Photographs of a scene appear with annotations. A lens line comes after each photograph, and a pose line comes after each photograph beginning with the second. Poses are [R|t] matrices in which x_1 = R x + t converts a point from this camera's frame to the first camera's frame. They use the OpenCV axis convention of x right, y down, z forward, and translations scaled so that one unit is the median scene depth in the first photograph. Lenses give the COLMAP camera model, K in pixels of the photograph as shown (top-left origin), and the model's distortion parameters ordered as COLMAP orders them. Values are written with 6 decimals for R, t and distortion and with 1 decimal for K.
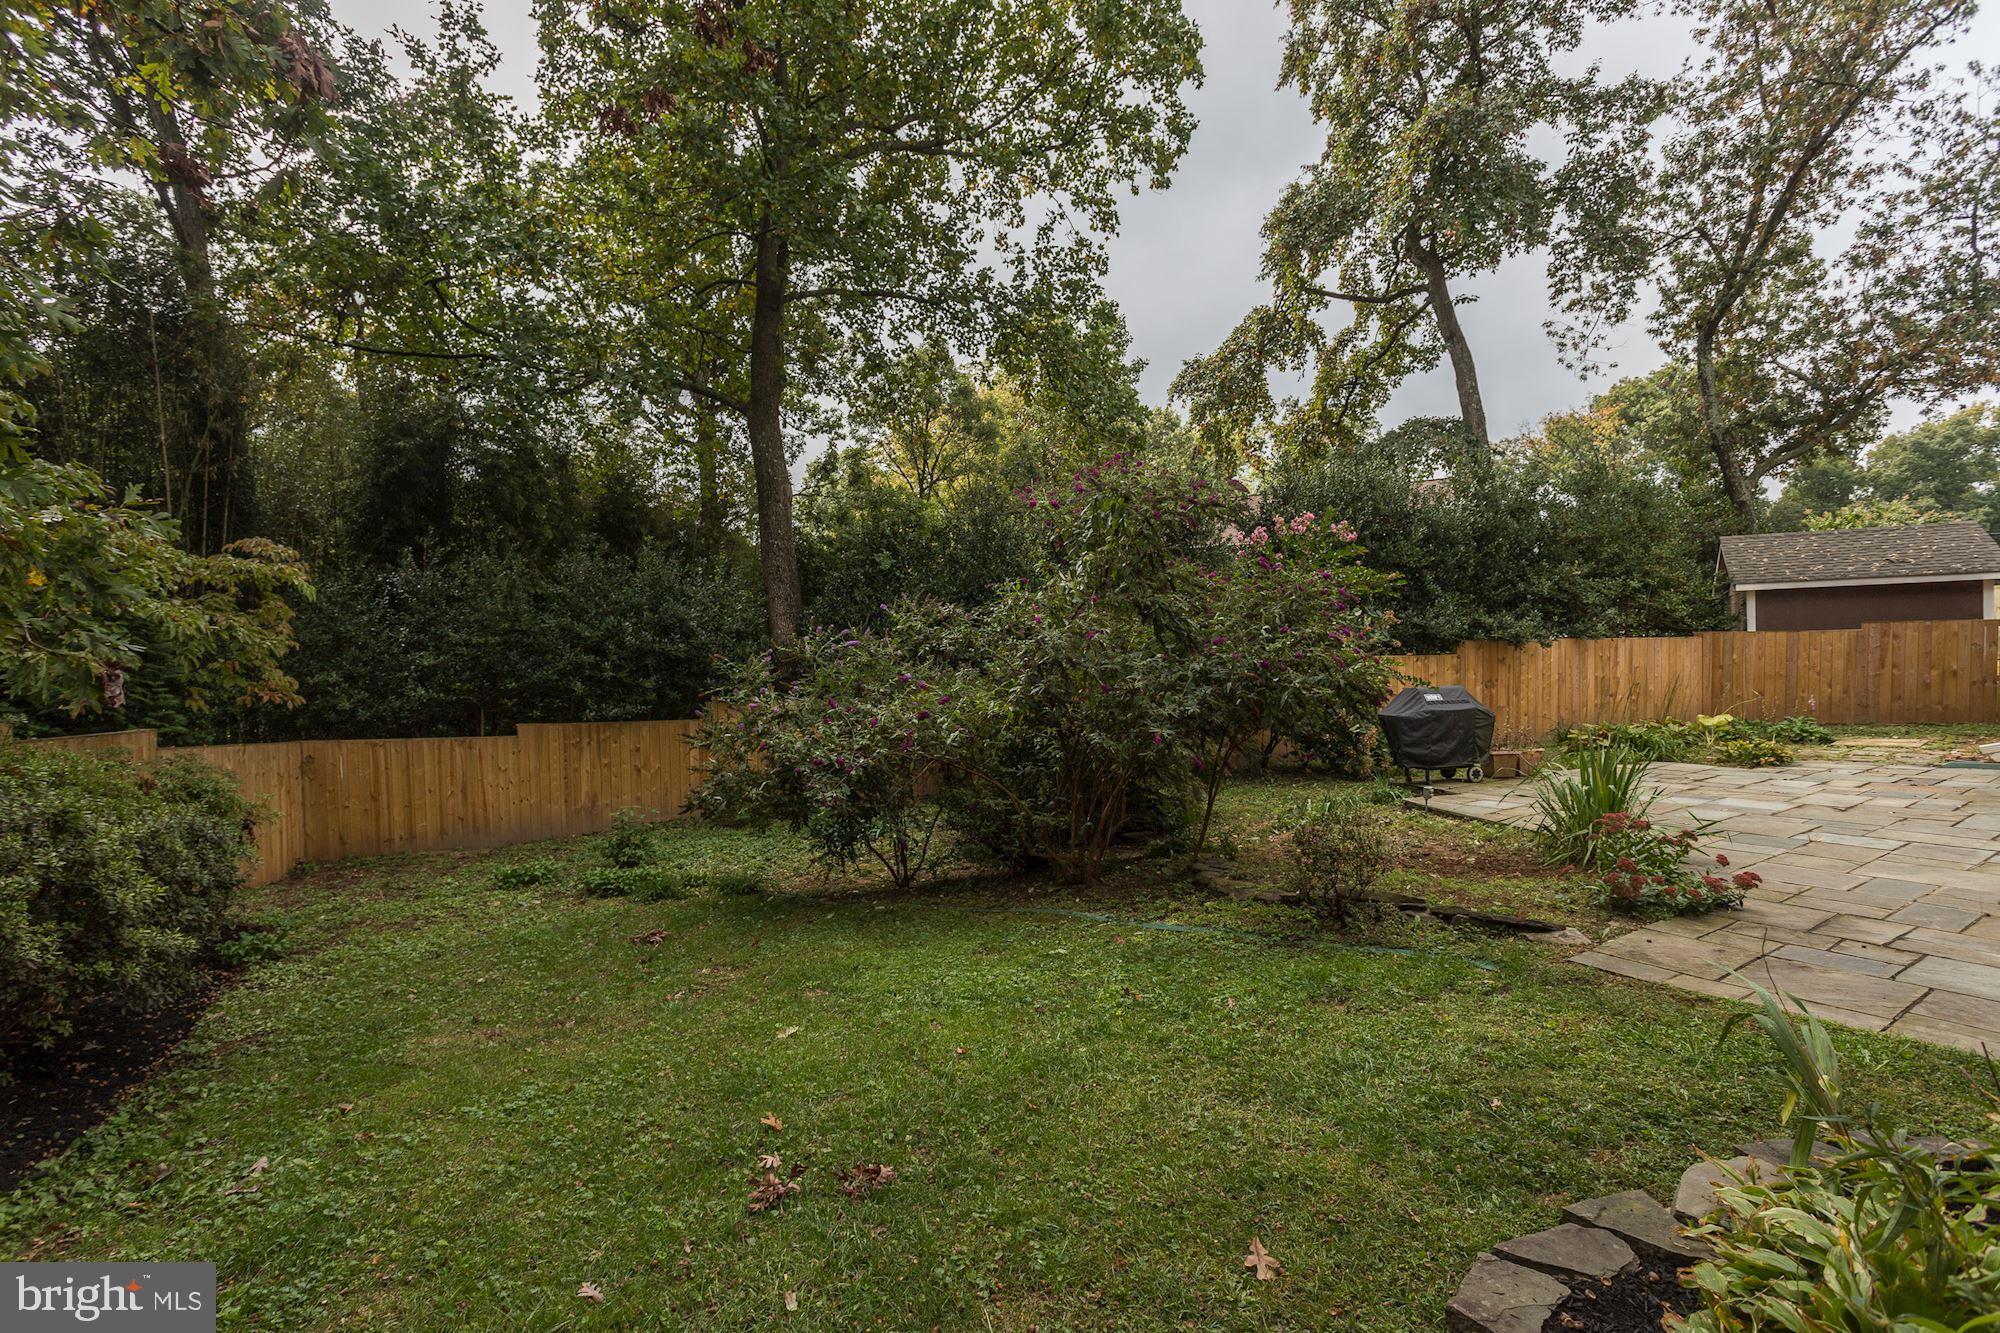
lens RADIAL K [[947.8, 0, 988.6], [0, 947.8, 661.6], [0, 0, 1]] dist [0.005685, 0.000594]
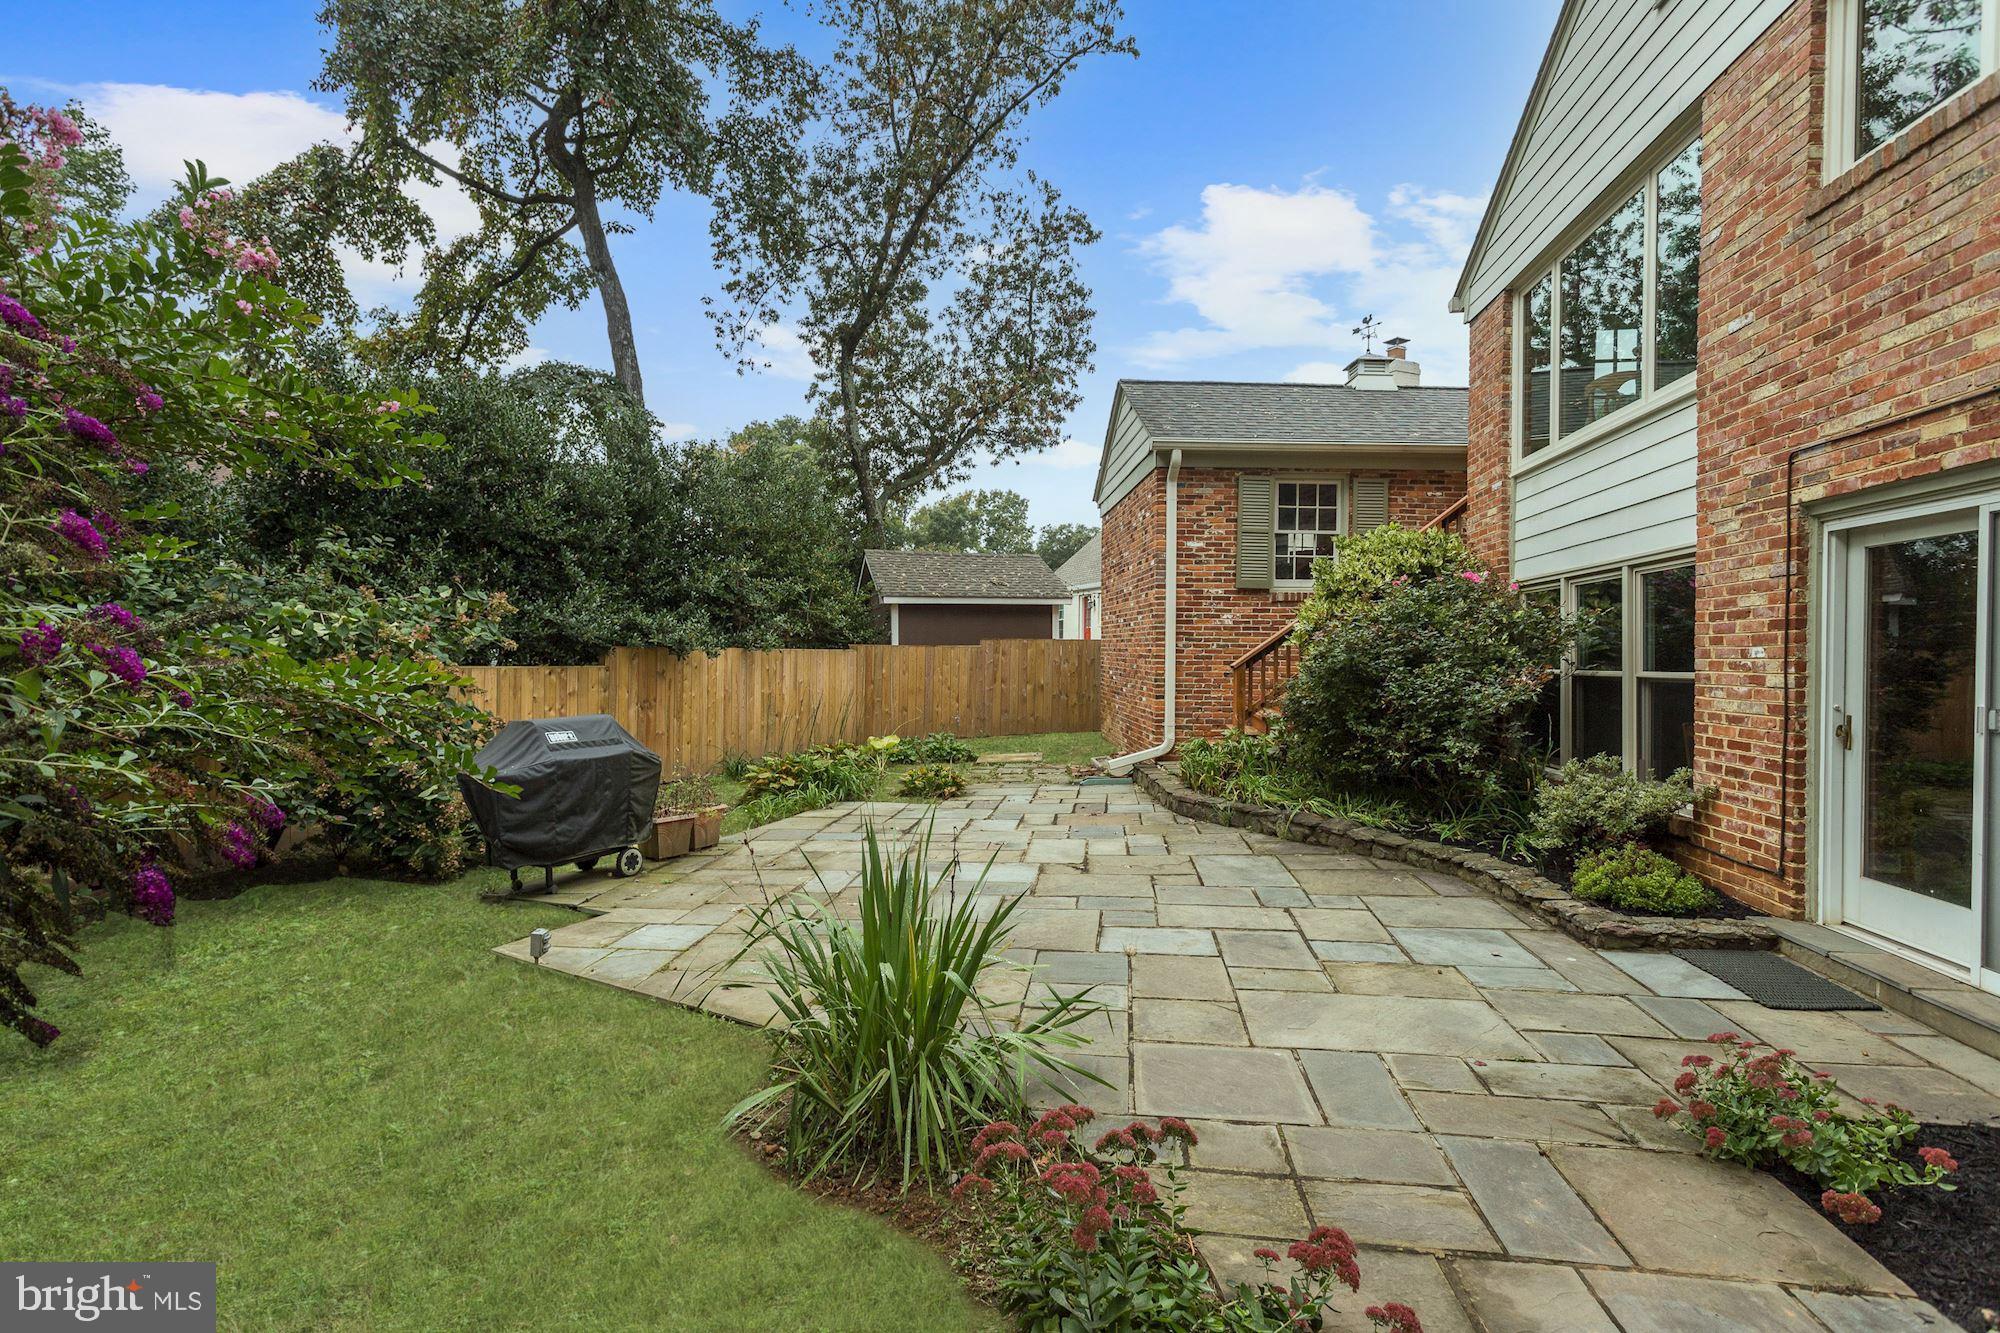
lens RADIAL K [[947.8, 0, 988.6], [0, 947.8, 661.6], [0, 0, 1]] dist [0.005685, 0.000594]
pose [[0.667795, 0.014110, 0.744212, 0.114885], [-0.002452, 0.999857, -0.016756, 0.000755], [-0.744342, 0.009365, 0.667733, 0.228436]]
